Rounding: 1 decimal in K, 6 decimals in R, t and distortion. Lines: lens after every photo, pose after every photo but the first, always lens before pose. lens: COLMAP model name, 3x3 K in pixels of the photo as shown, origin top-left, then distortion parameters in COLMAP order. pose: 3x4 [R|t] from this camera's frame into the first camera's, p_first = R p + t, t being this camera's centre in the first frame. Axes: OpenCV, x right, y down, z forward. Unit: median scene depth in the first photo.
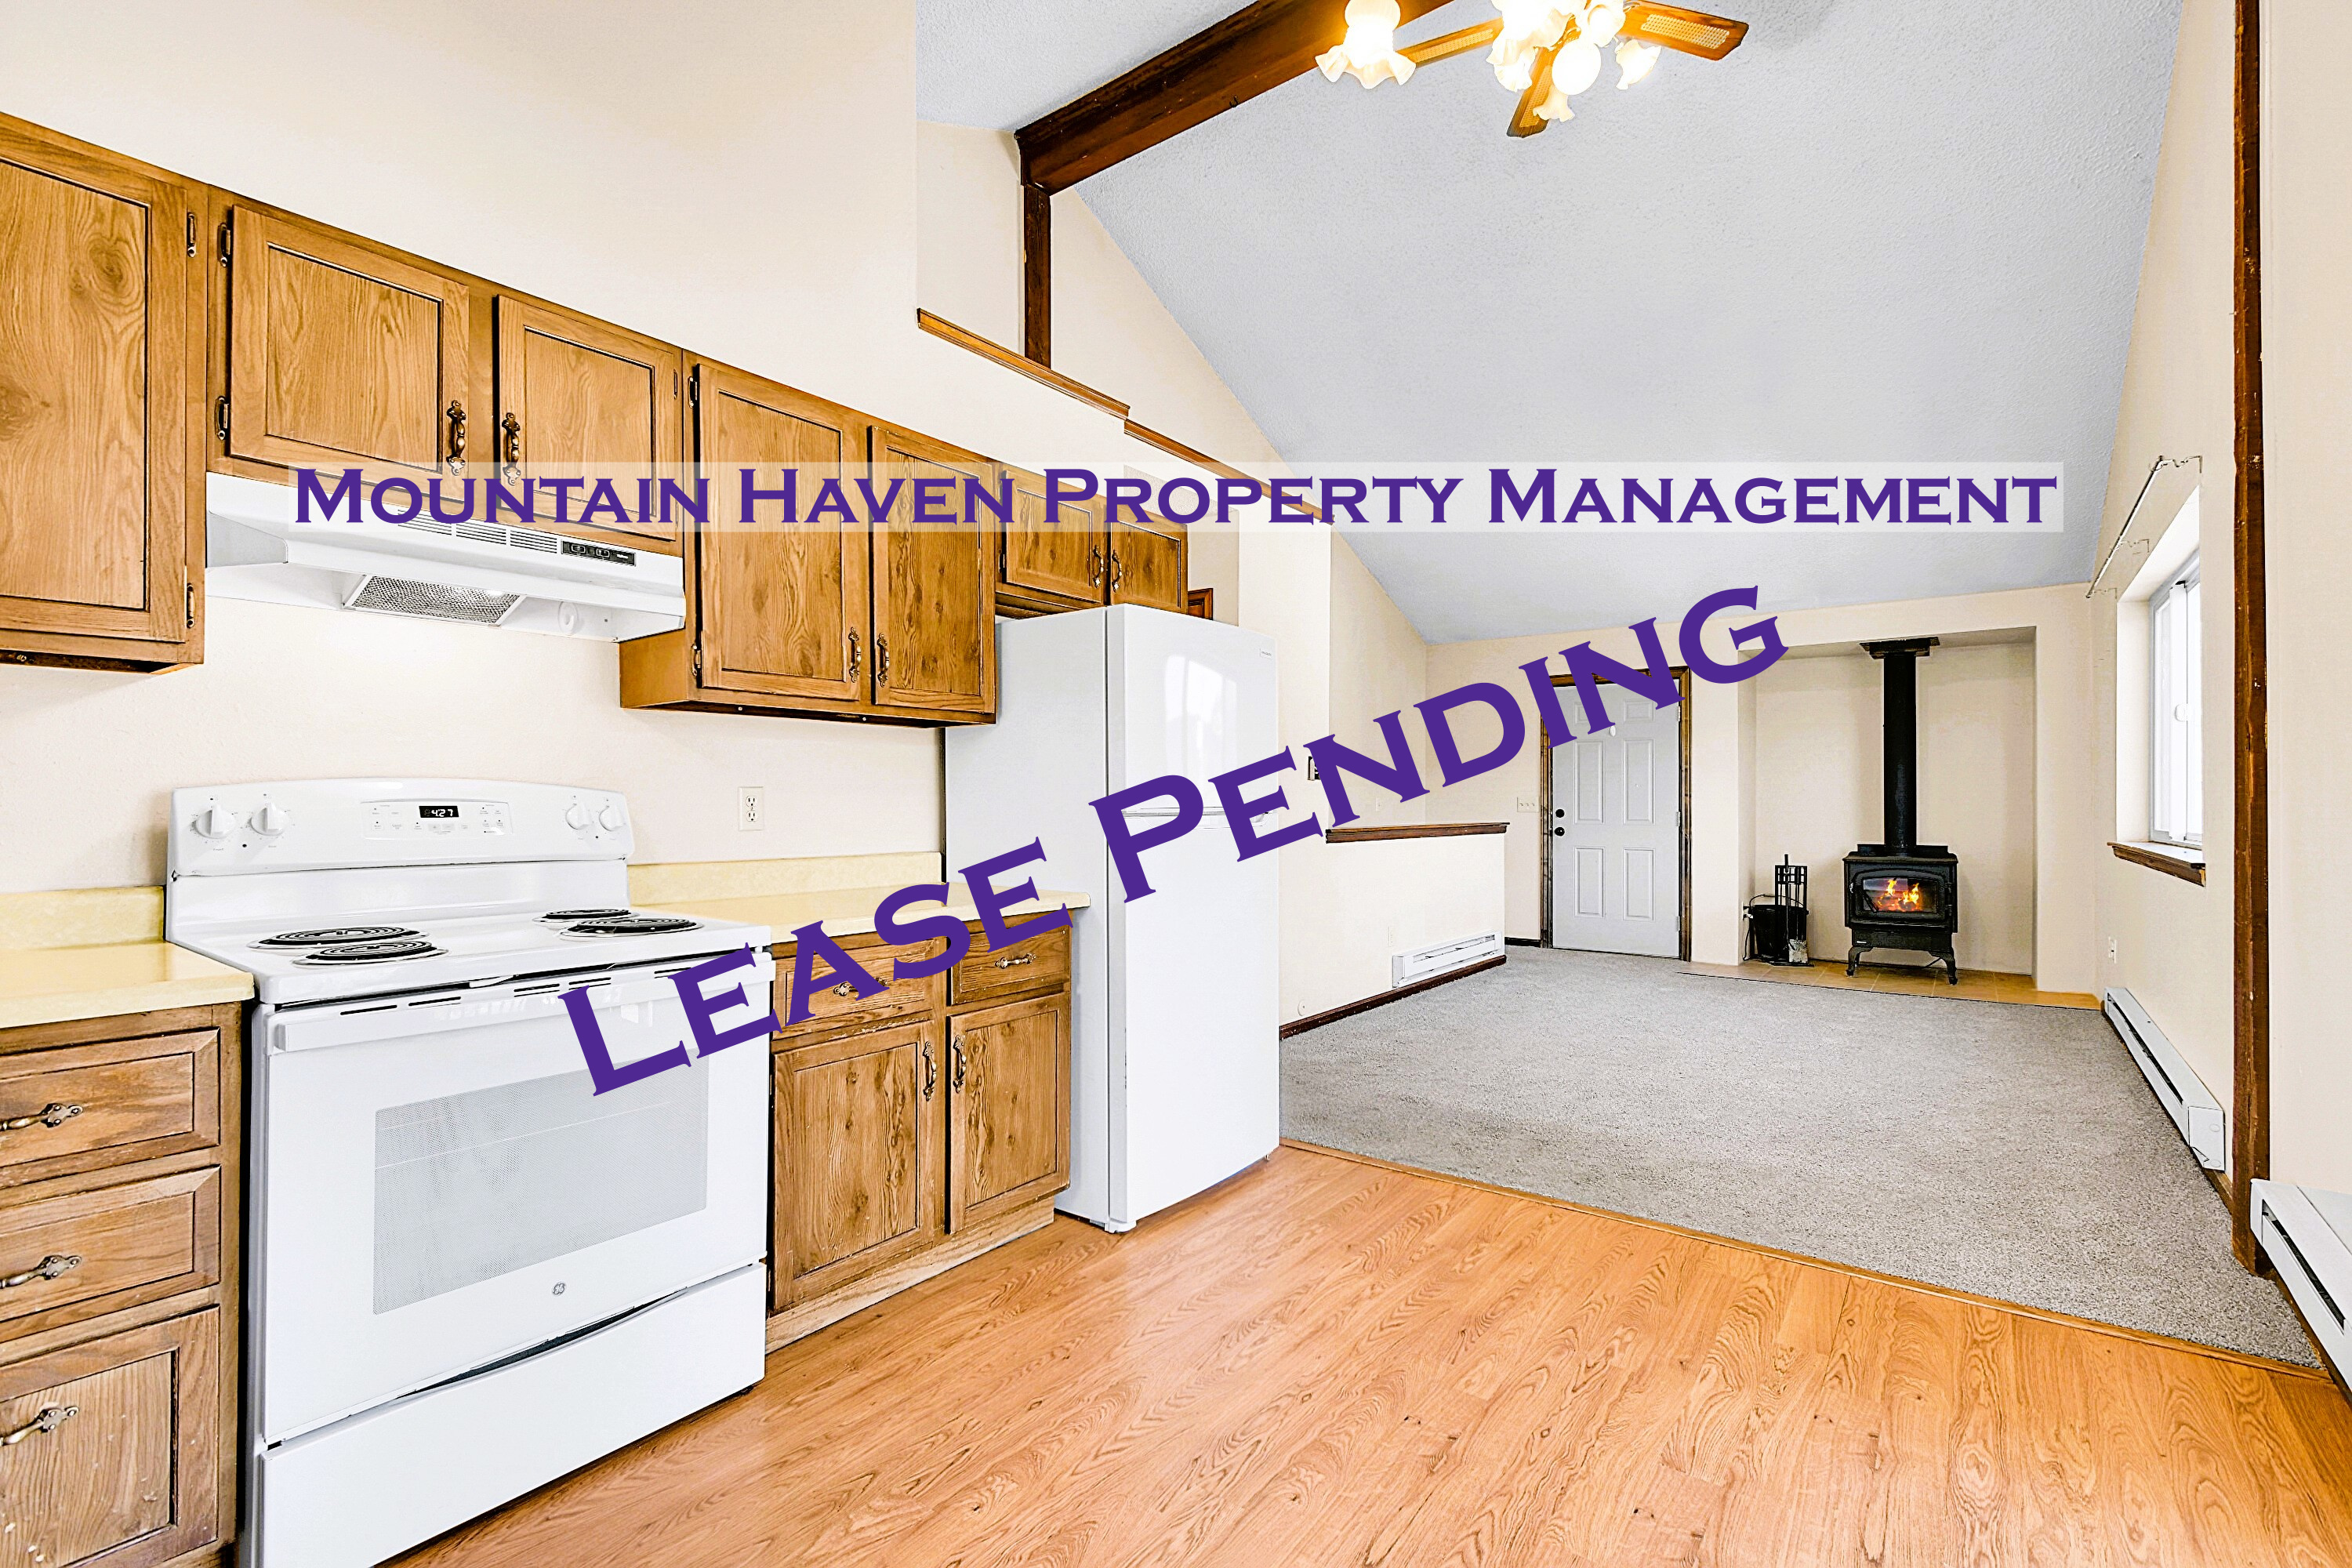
lens RADIAL K [[1045.4, 0, 1186.9], [0, 1045.4, 795.7], [0, 0, 1]] dist [0.007265, -0.000270]
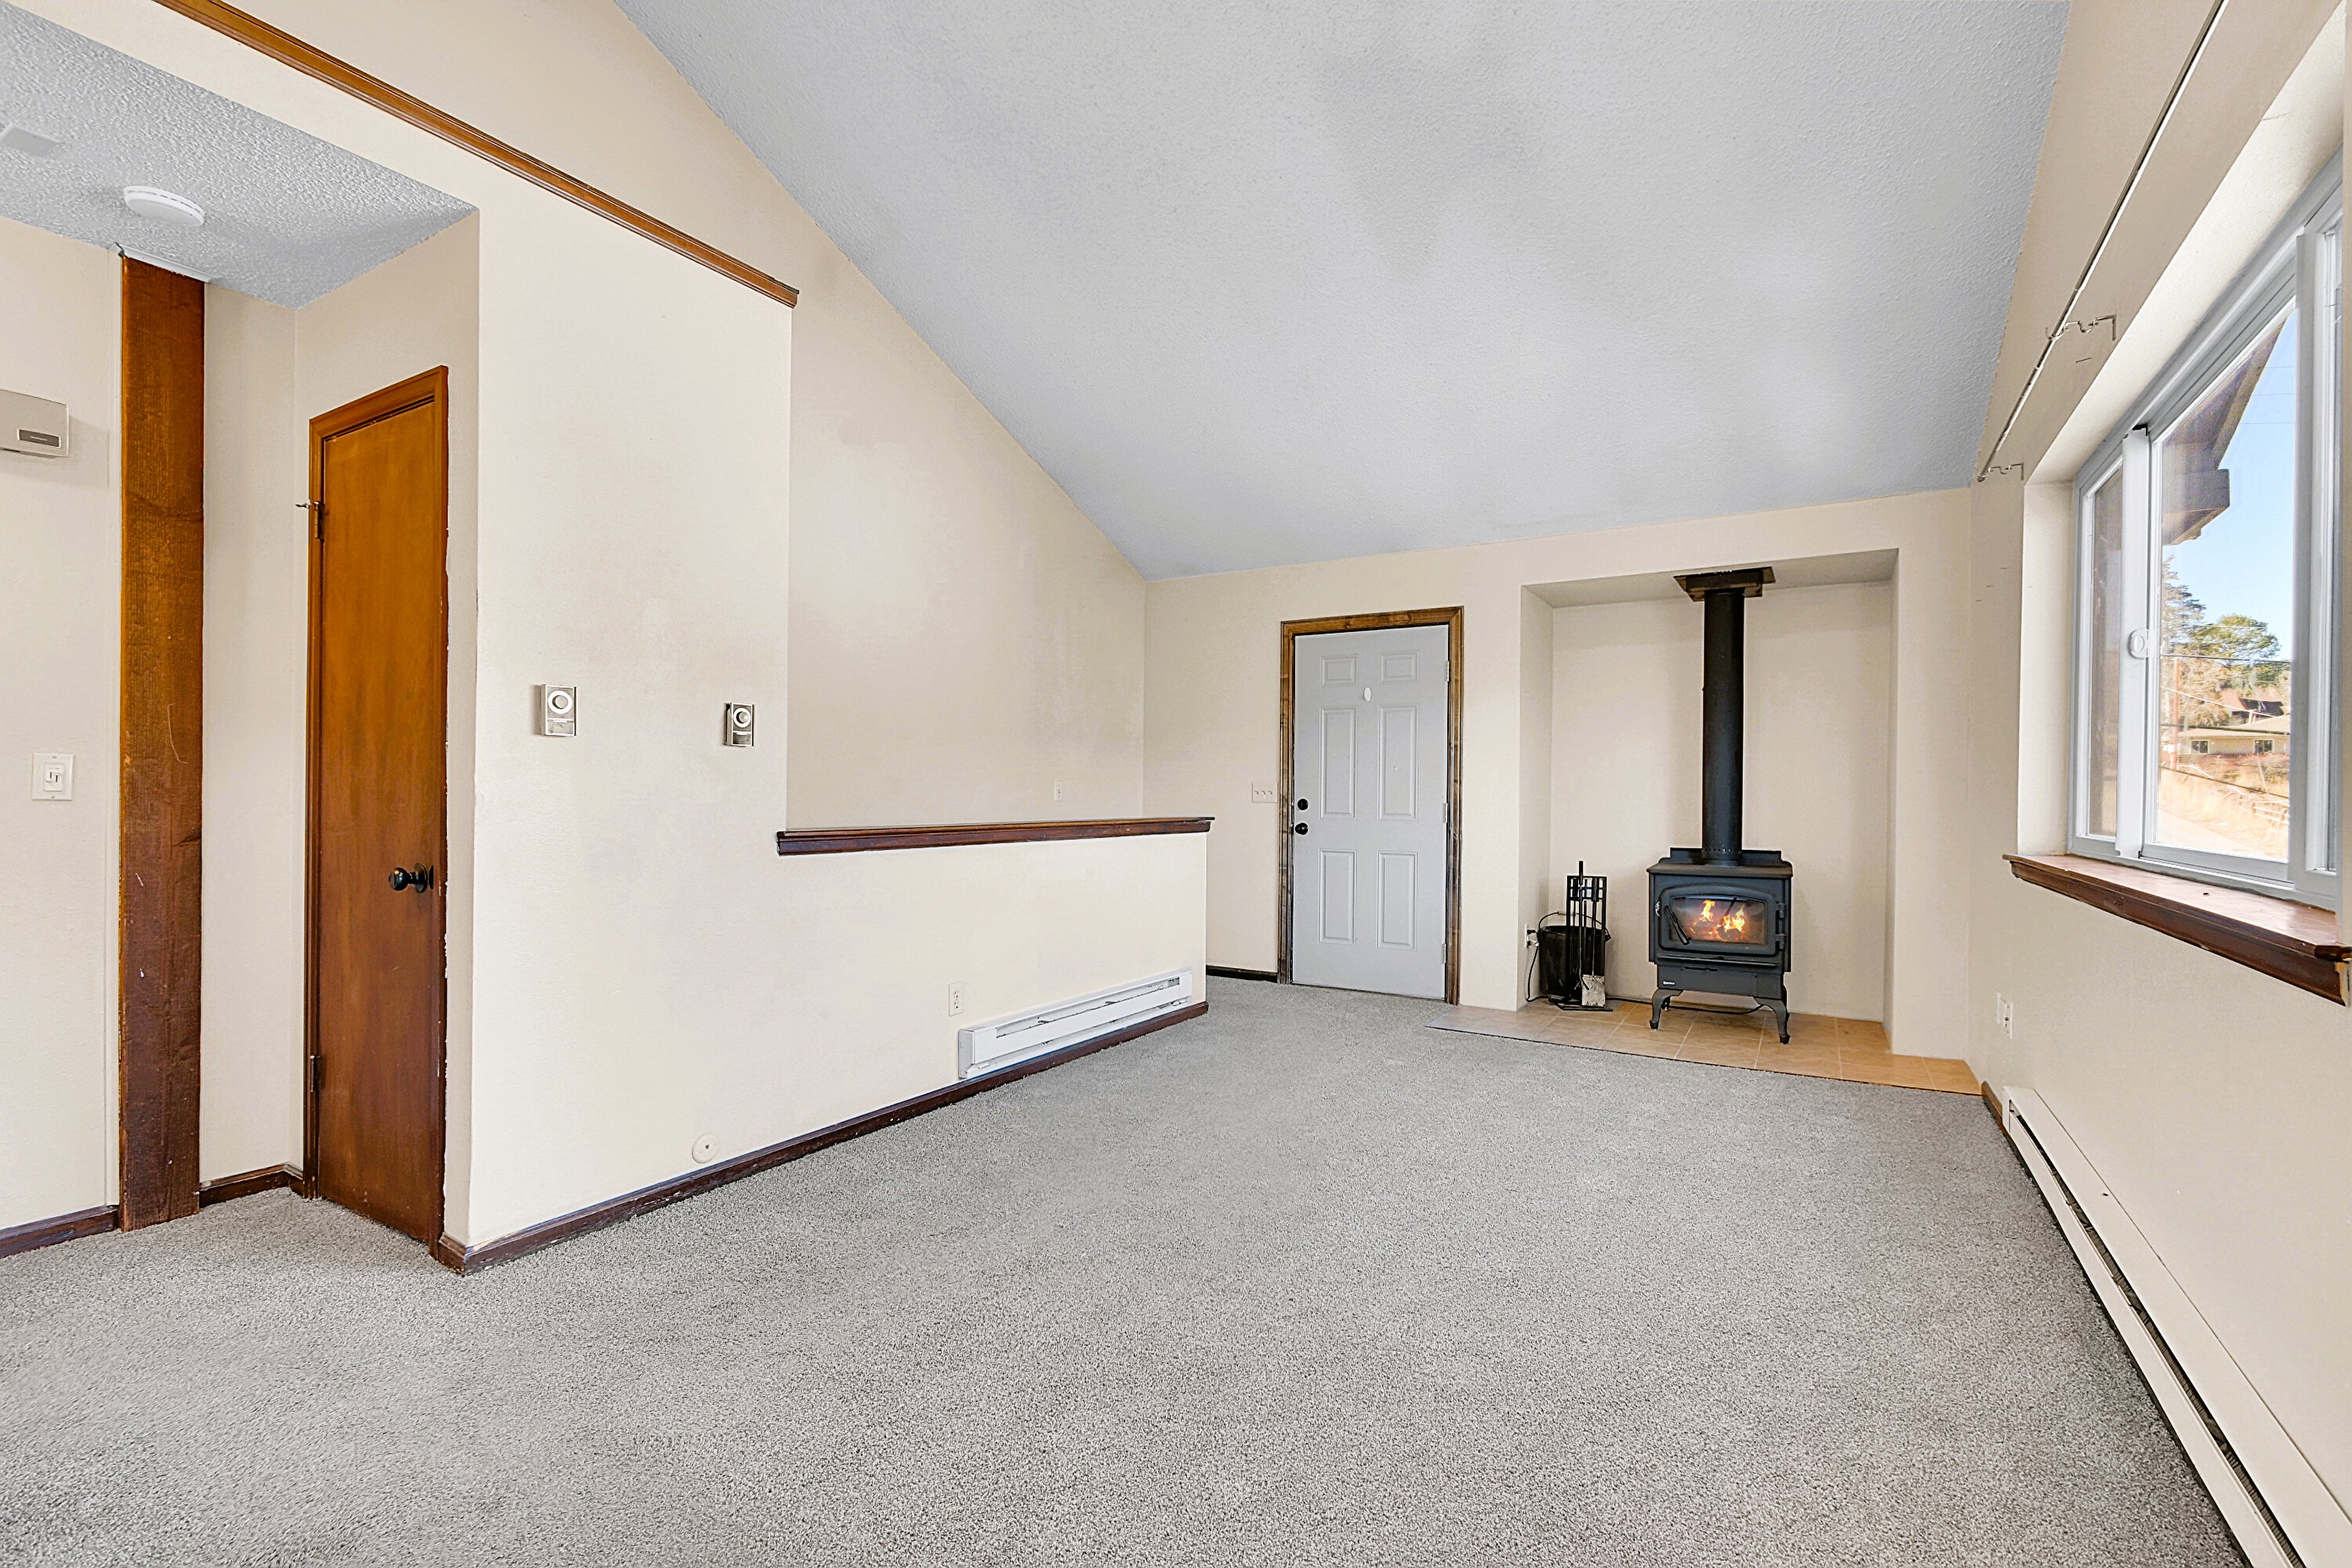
lens RADIAL K [[1045.4, 0, 1195.4], [0, 1045.4, 798.5], [0, 0, 1]] dist [0.007265, -0.000270]
pose [[0.993995, 0.006149, 0.109248, 0.224794], [-0.007737, 0.999870, 0.014117, 0.003037], [-0.109147, -0.014877, 0.993914, 0.299477]]
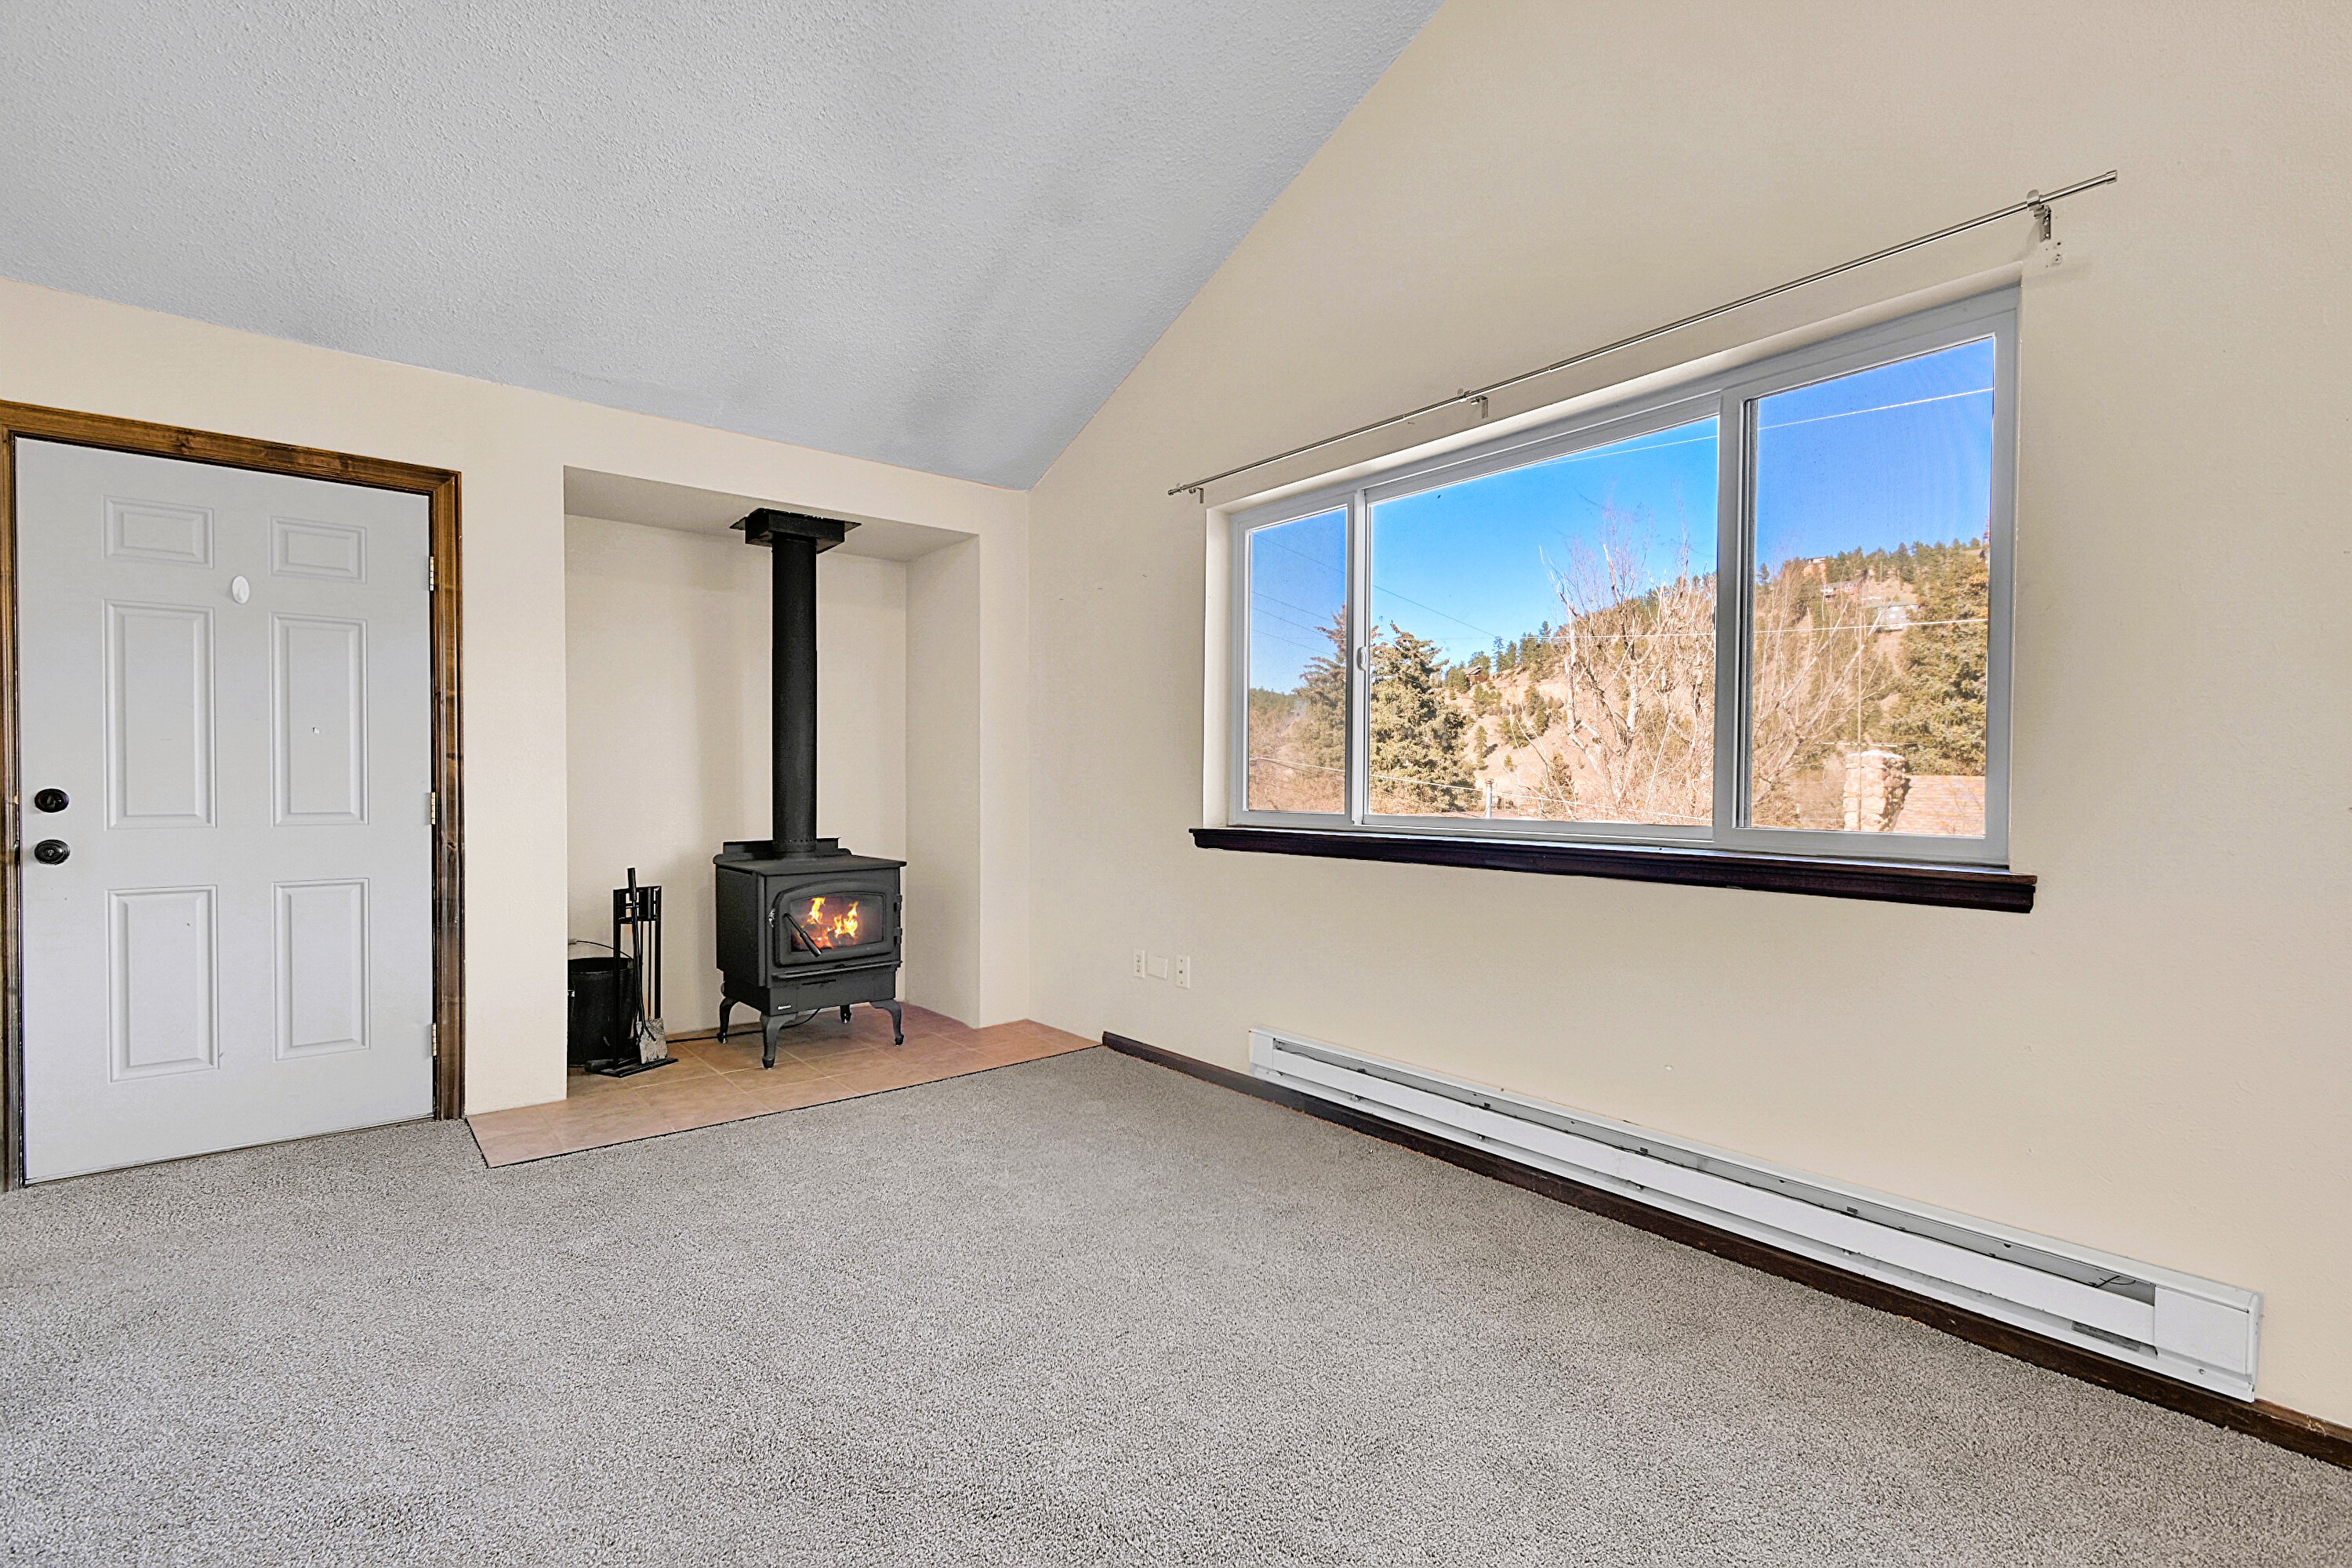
lens RADIAL K [[1045.4, 0, 1181.3], [0, 1045.4, 796.7], [0, 0, 1]] dist [0.007265, -0.000270]
pose [[0.237259, -0.015792, 0.971318, 0.114512], [-0.007928, 0.999803, 0.018192, 0.006840], [-0.971414, -0.012017, 0.237088, 0.615998]]
